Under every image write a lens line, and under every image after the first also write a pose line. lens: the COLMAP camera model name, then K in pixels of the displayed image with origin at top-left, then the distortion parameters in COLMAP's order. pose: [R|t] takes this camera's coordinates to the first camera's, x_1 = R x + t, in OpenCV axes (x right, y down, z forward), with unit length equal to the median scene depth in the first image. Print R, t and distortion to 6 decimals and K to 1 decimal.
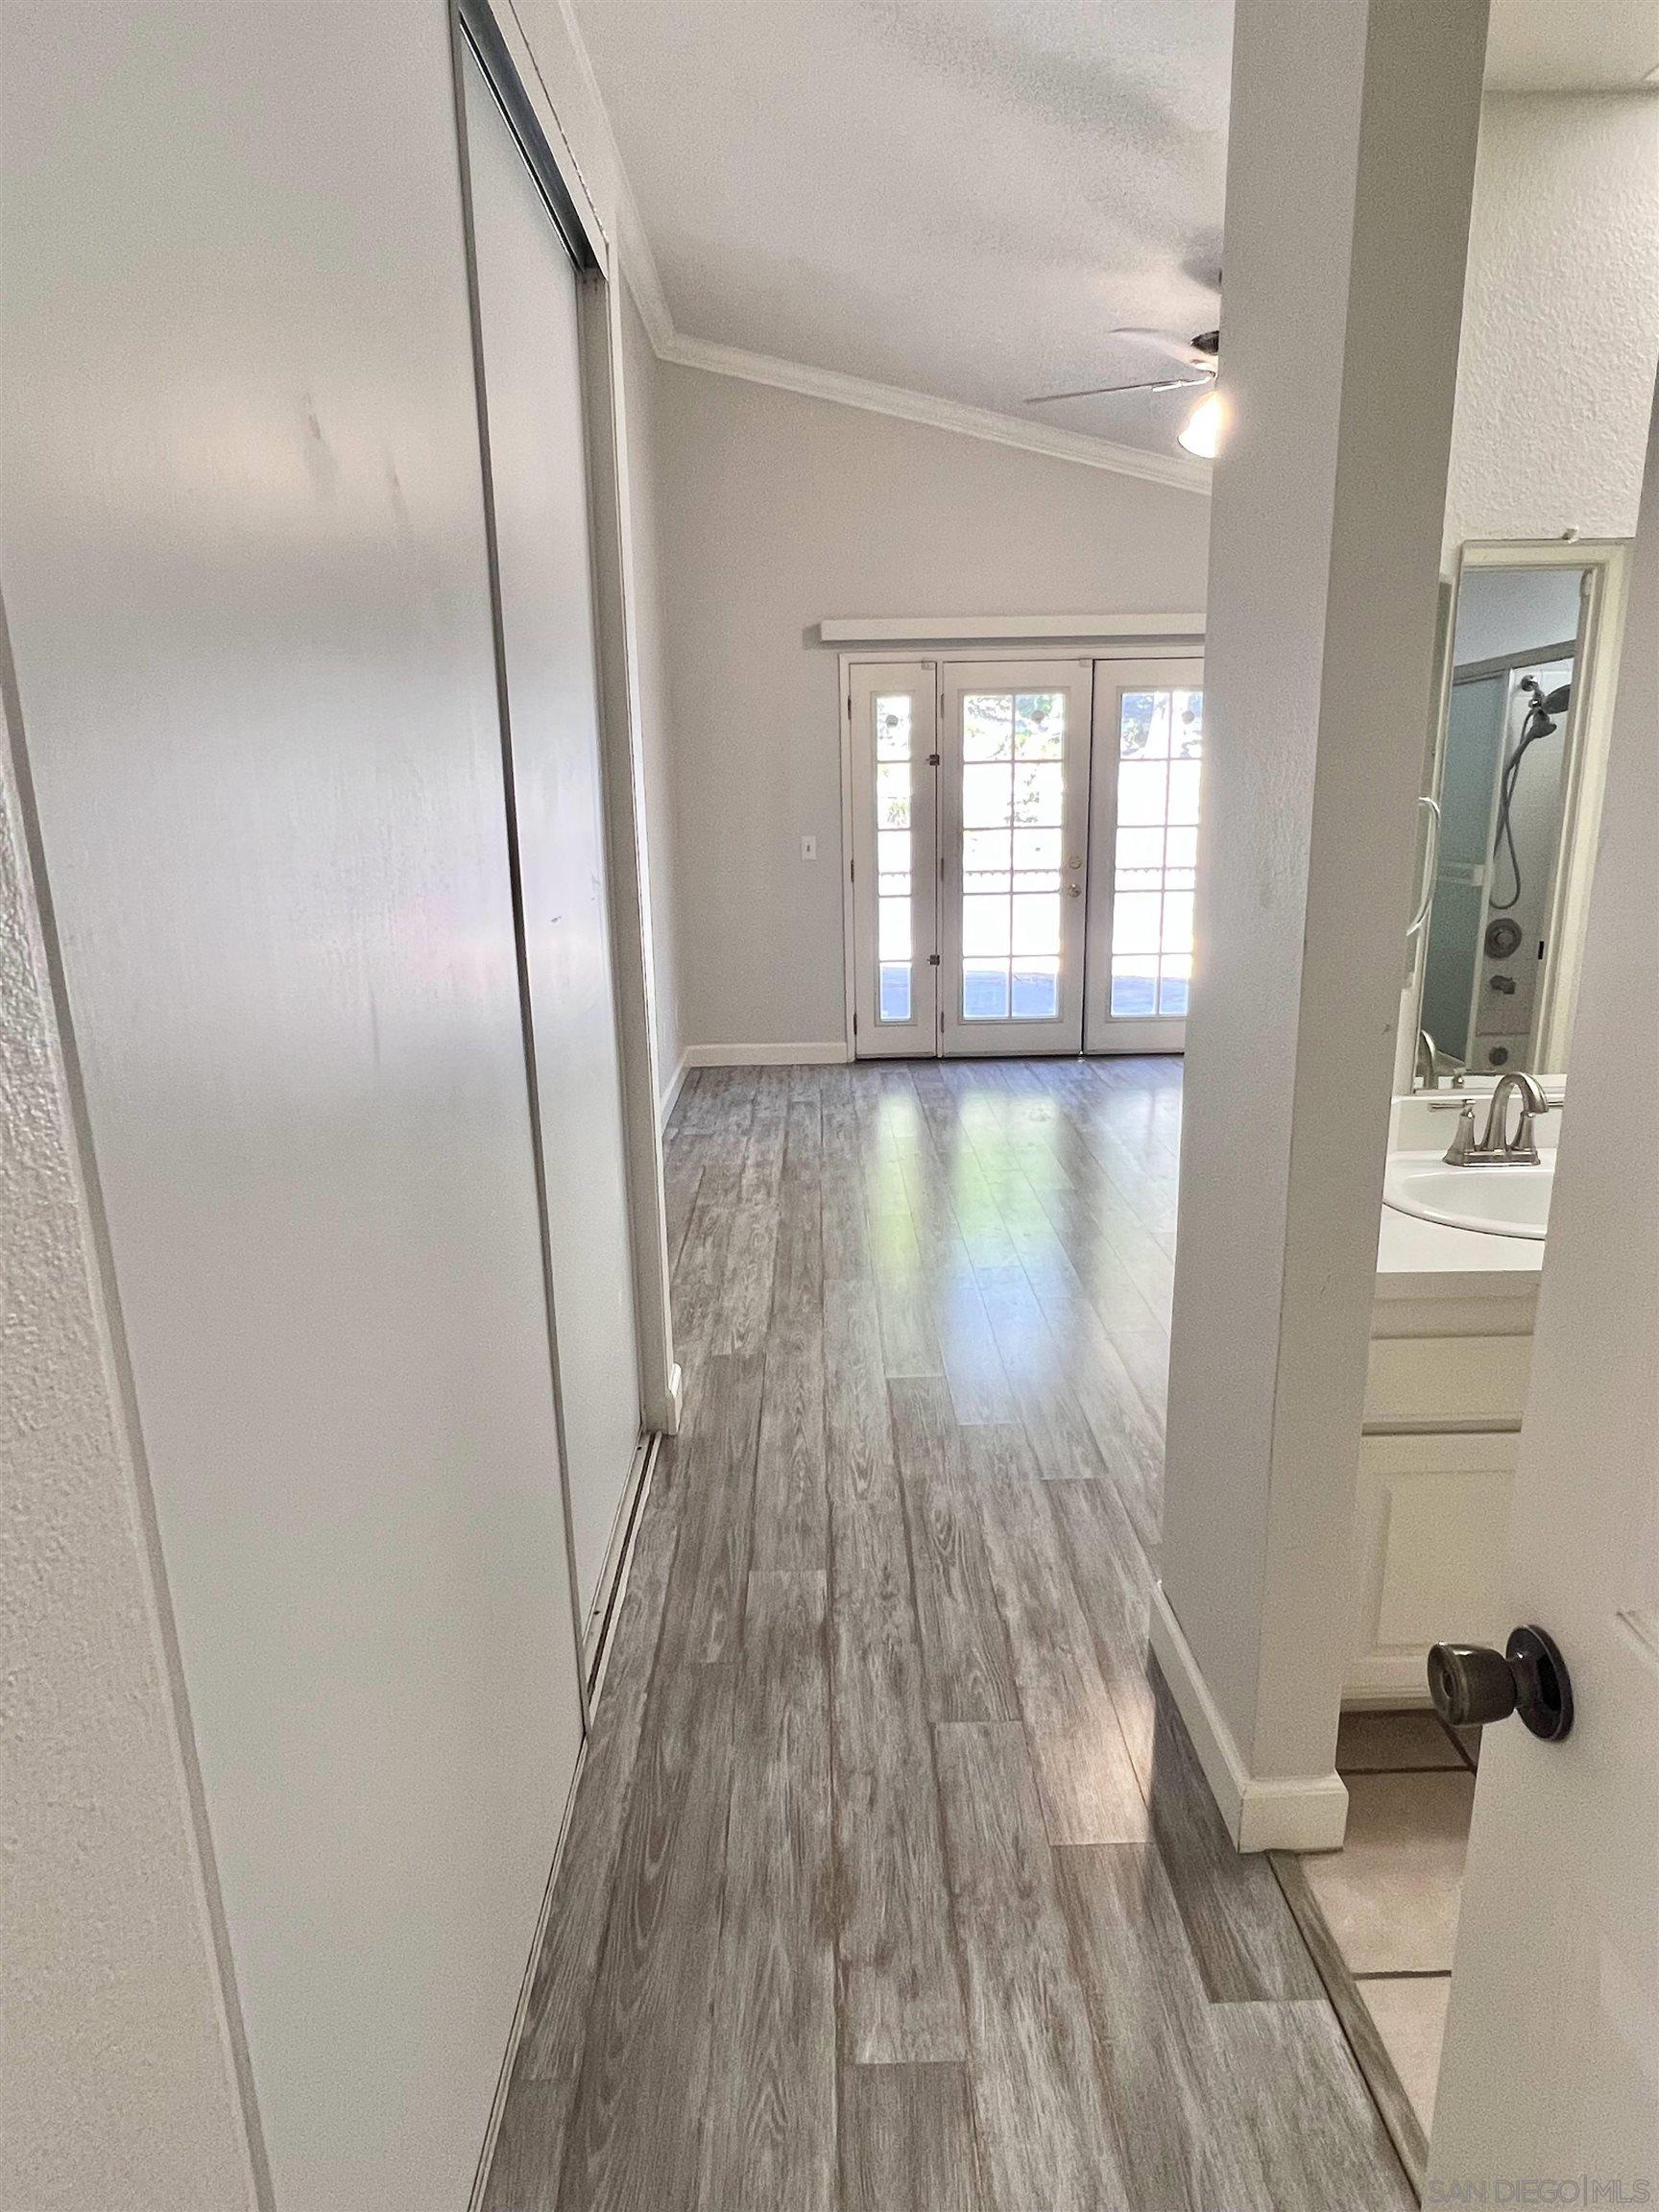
lens RADIAL K [[1277.5, 0, 839.2], [0, 1277.5, 1105.8], [0, 0, 1]] dist [-0.006290, 0.003275]
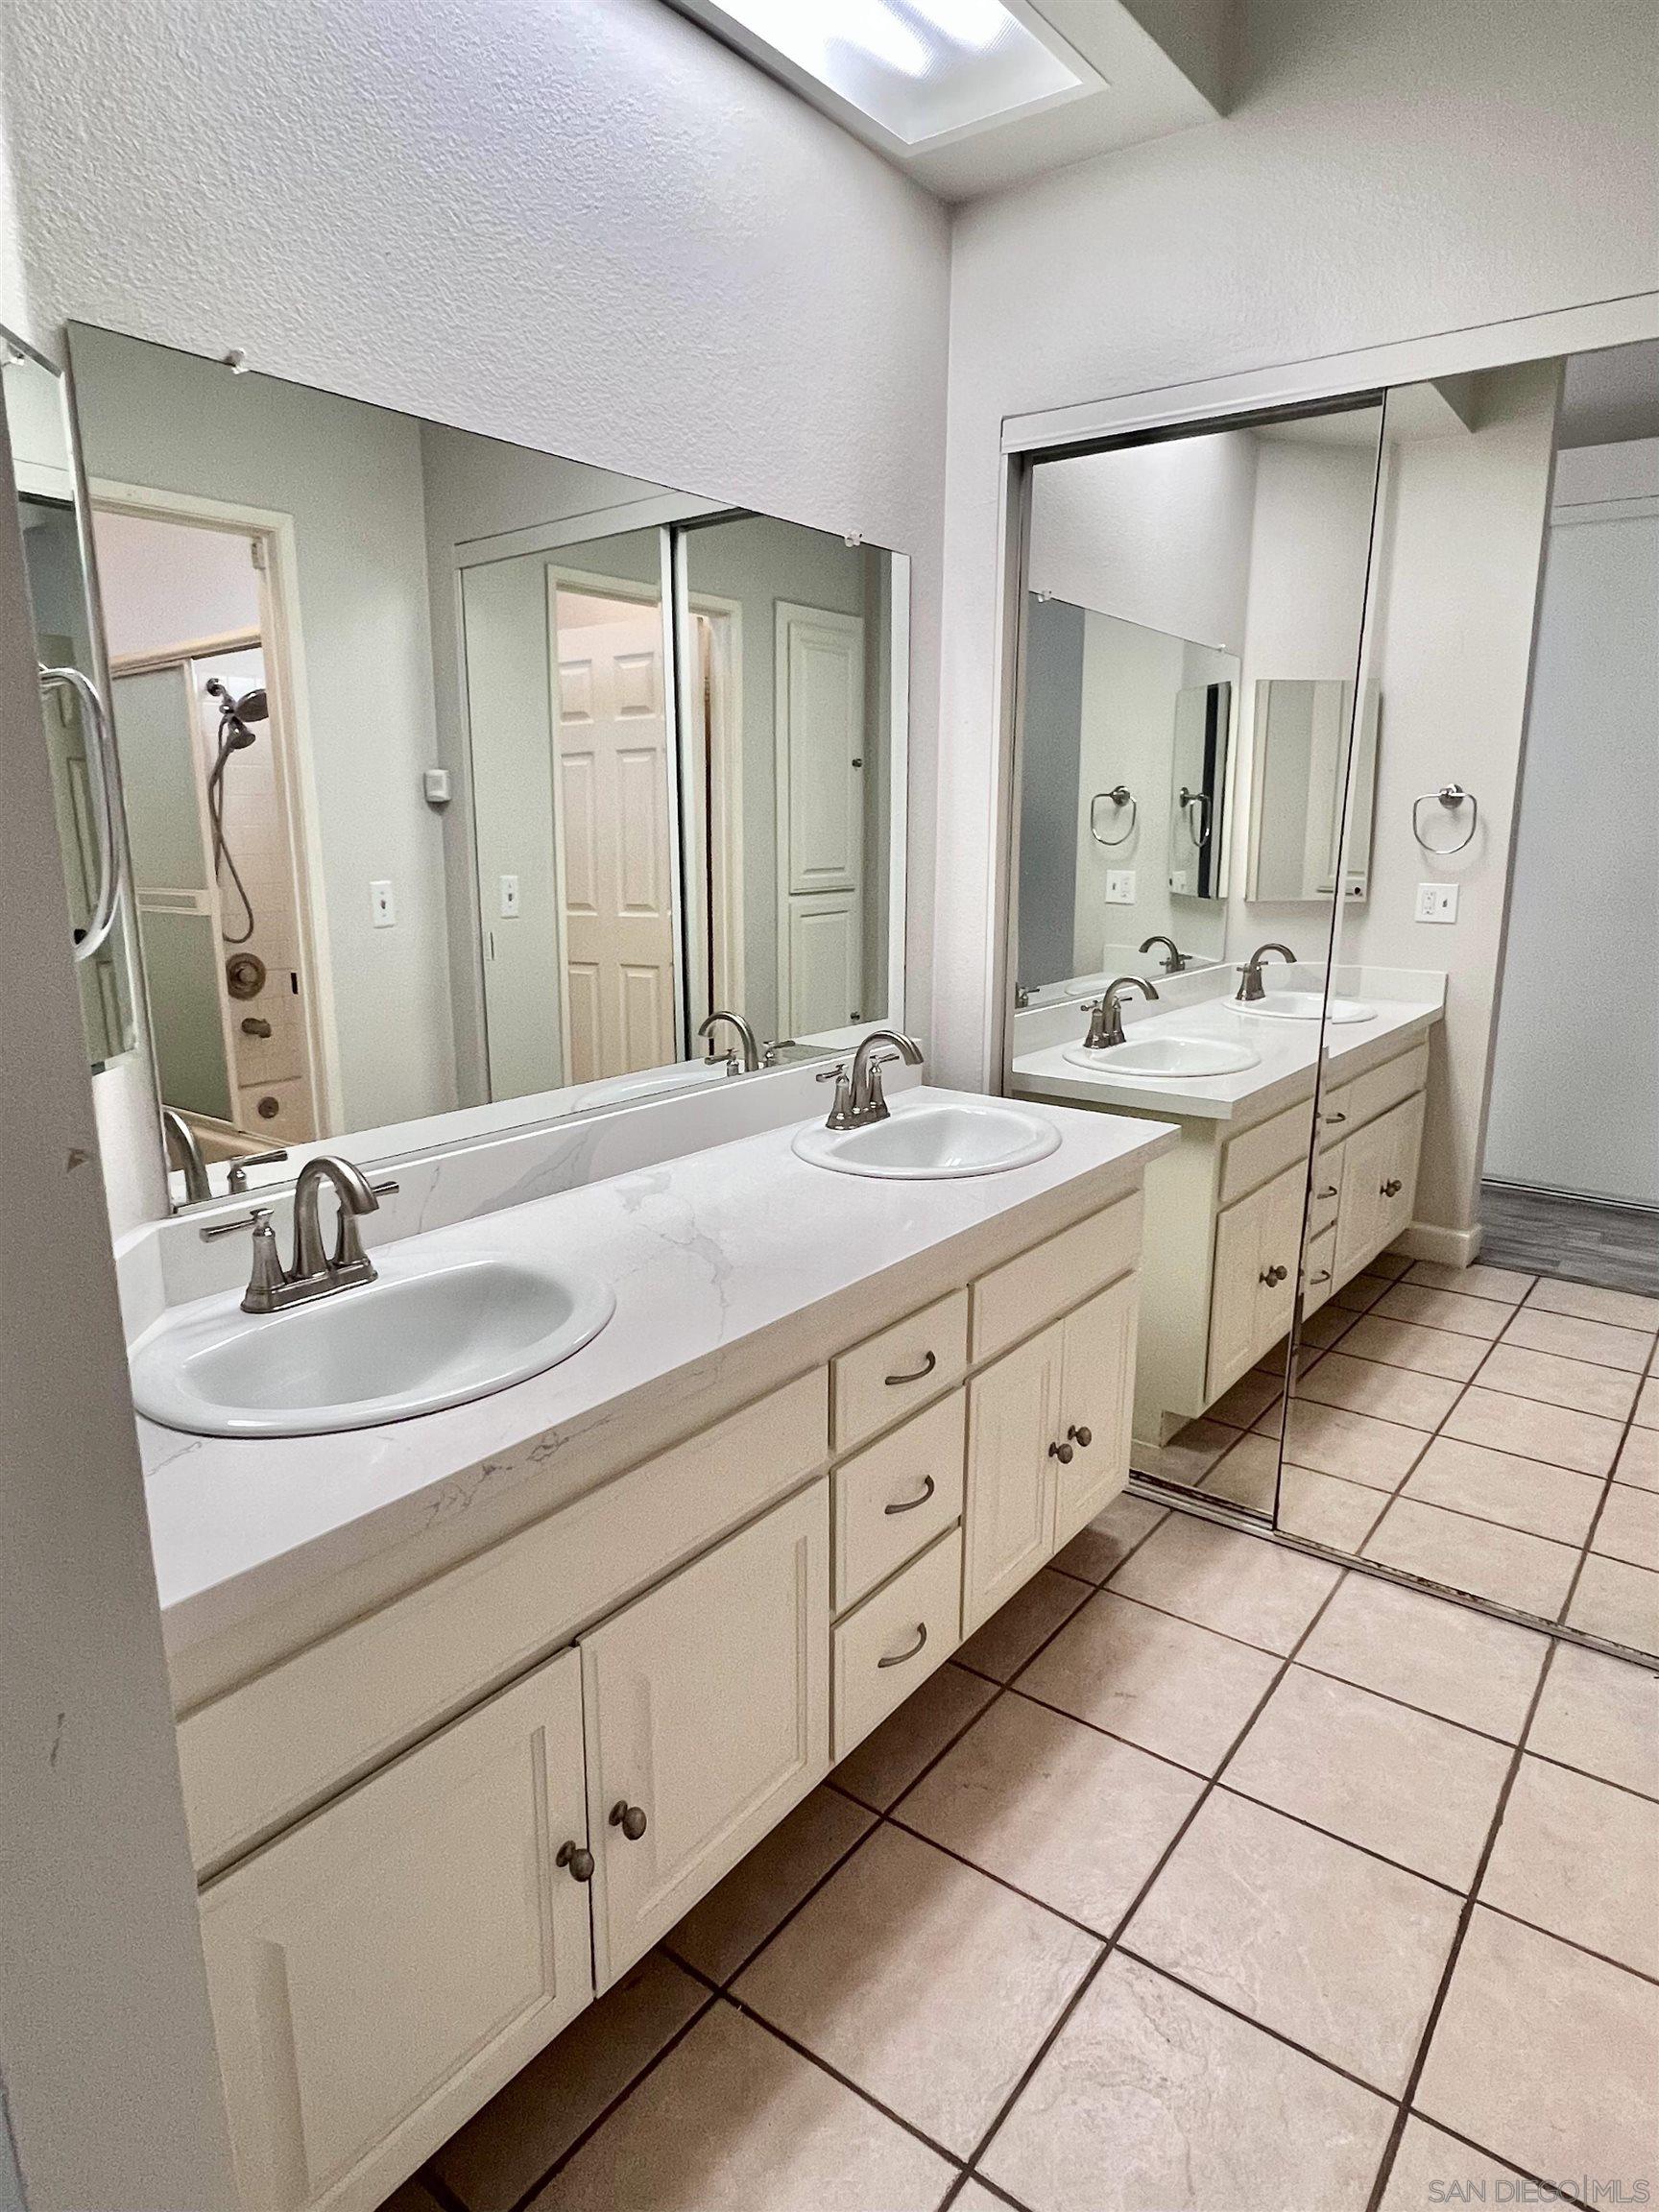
lens RADIAL K [[1277.5, 0, 831.3], [0, 1277.5, 1106.1], [0, 0, 1]] dist [-0.006290, 0.003275]
pose [[0.611220, -0.154882, 0.776159, 0.171113], [0.182276, 0.981851, 0.052386, -0.037194], [-0.770186, 0.109456, 0.628358, 0.353789]]
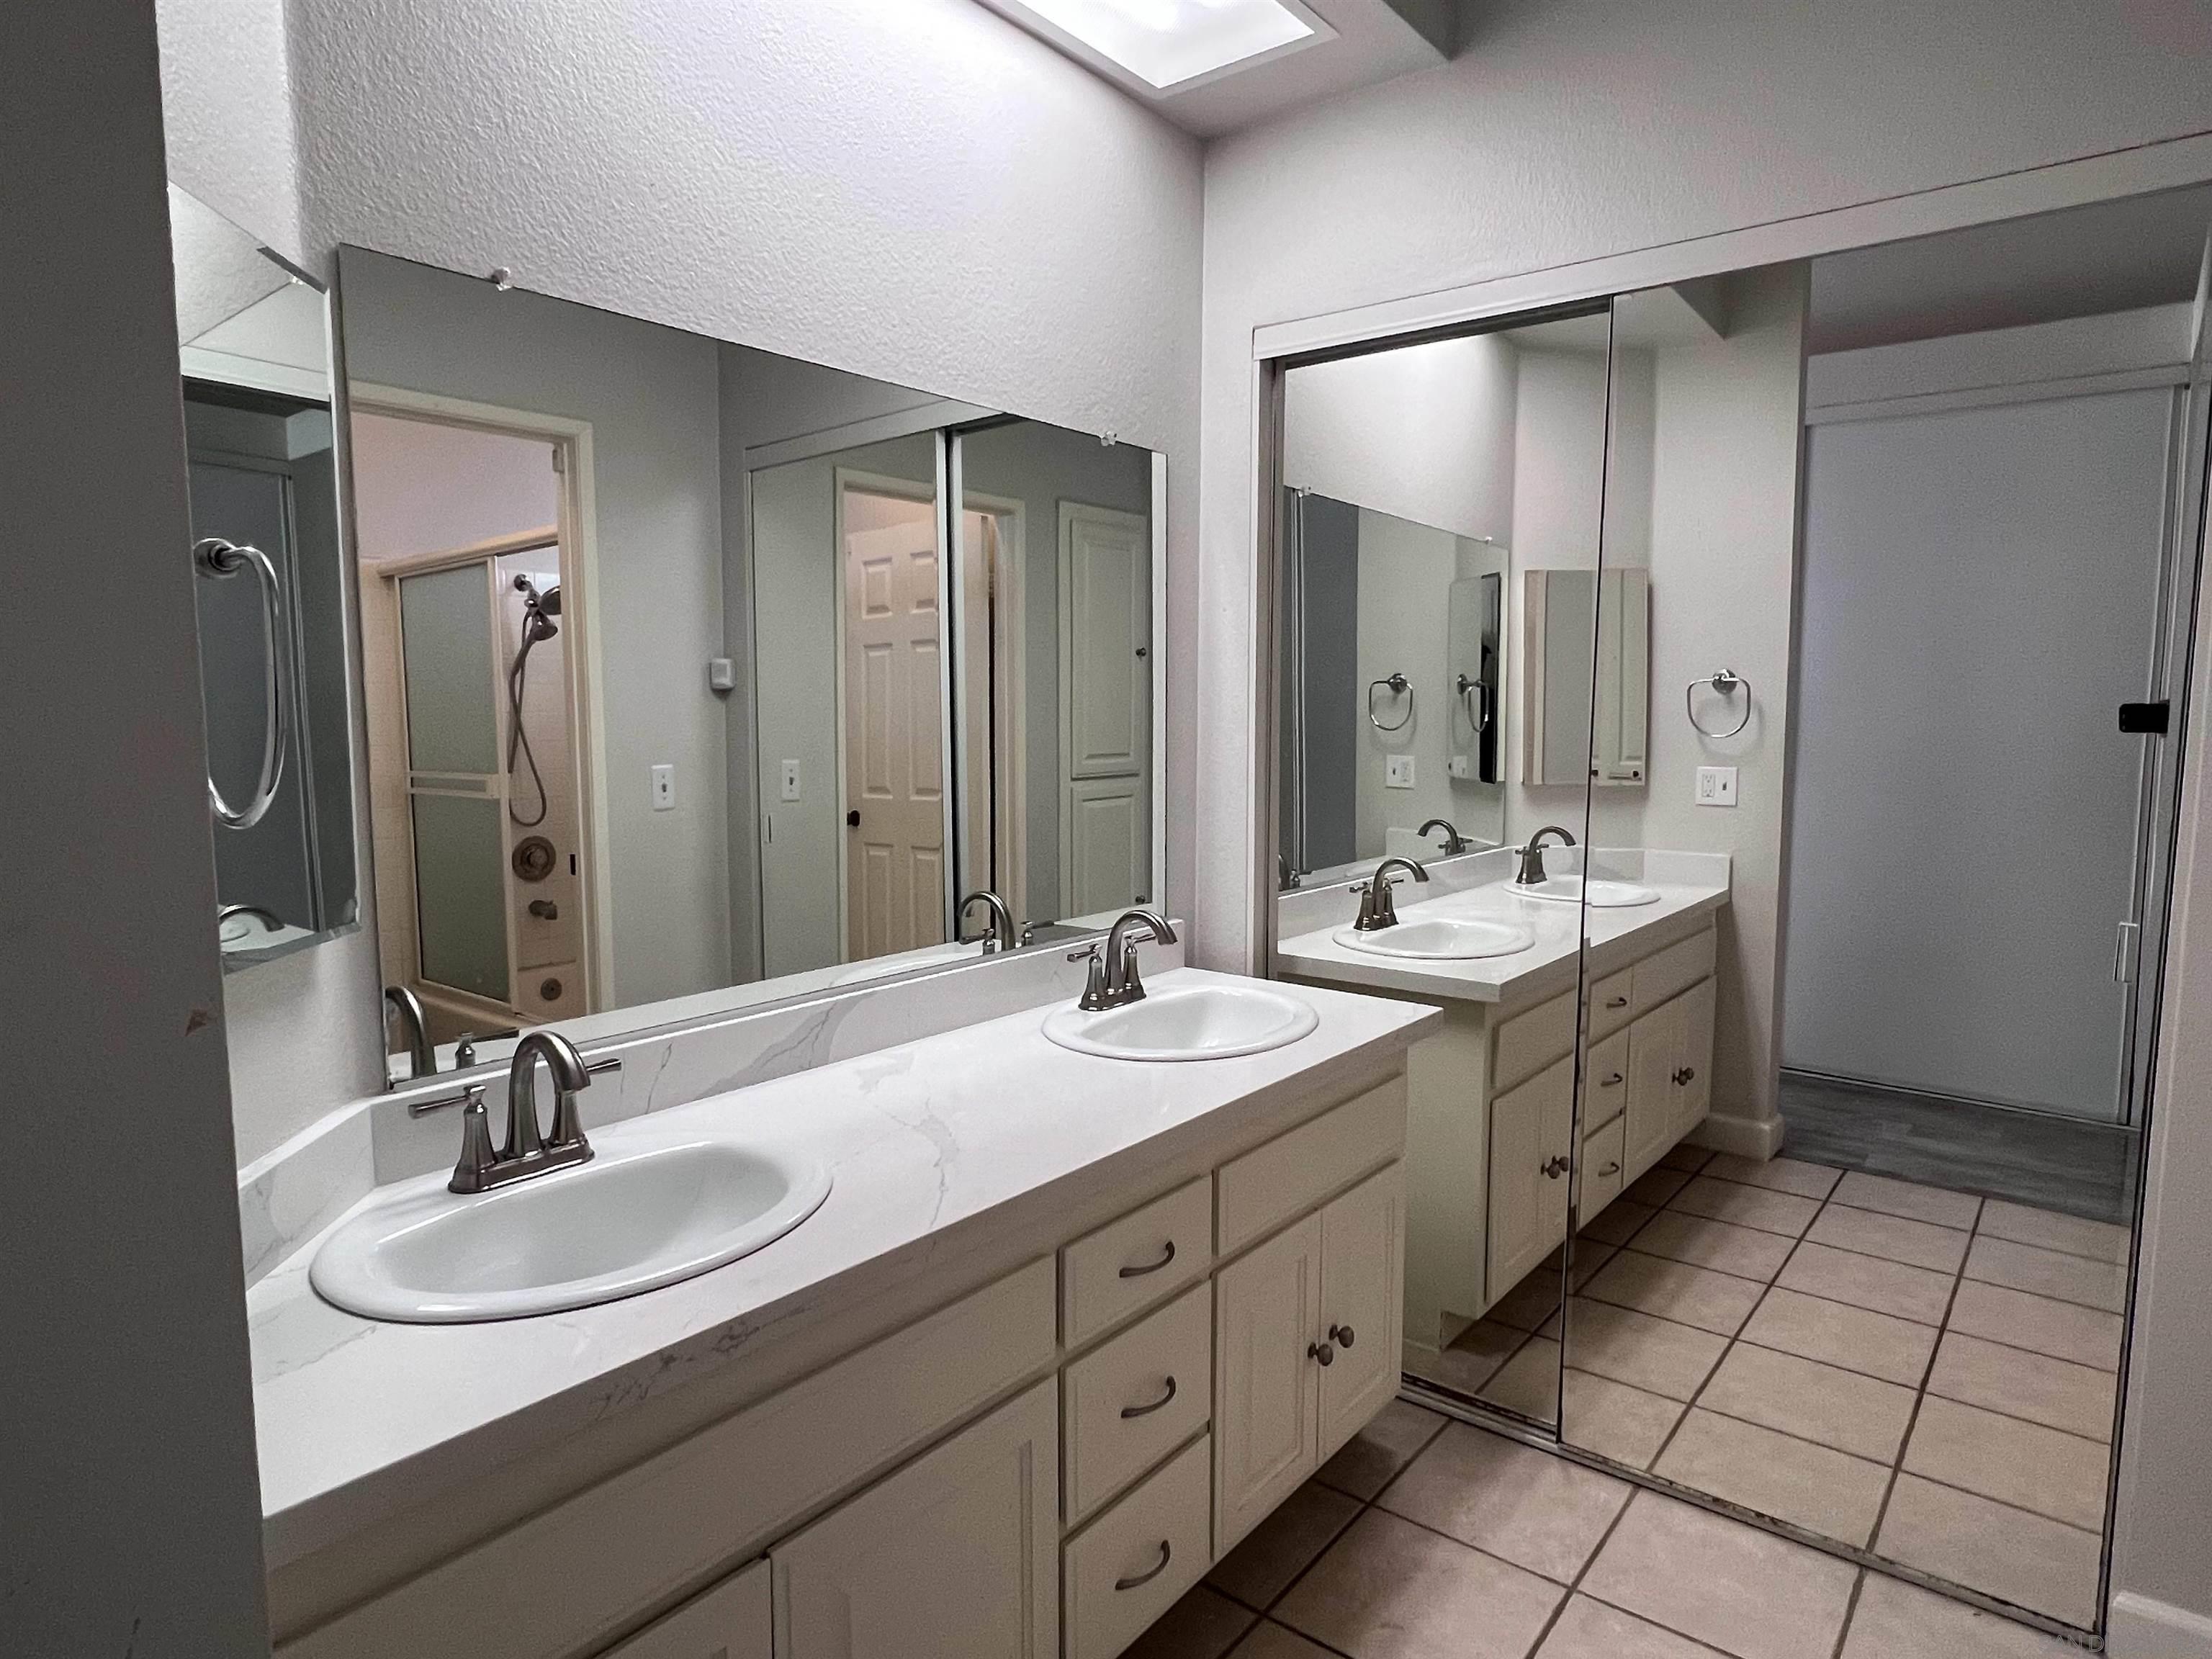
lens RADIAL K [[1277.5, 0, 1108.3], [0, 1277.5, 835.5], [0, 0, 1]] dist [-0.006290, 0.003275]
pose [[0.630069, -0.058359, 0.774343, 0.200672], [0.180315, 0.980912, -0.072792, -0.023813], [-0.755314, 0.185490, 0.628565, 0.324465]]
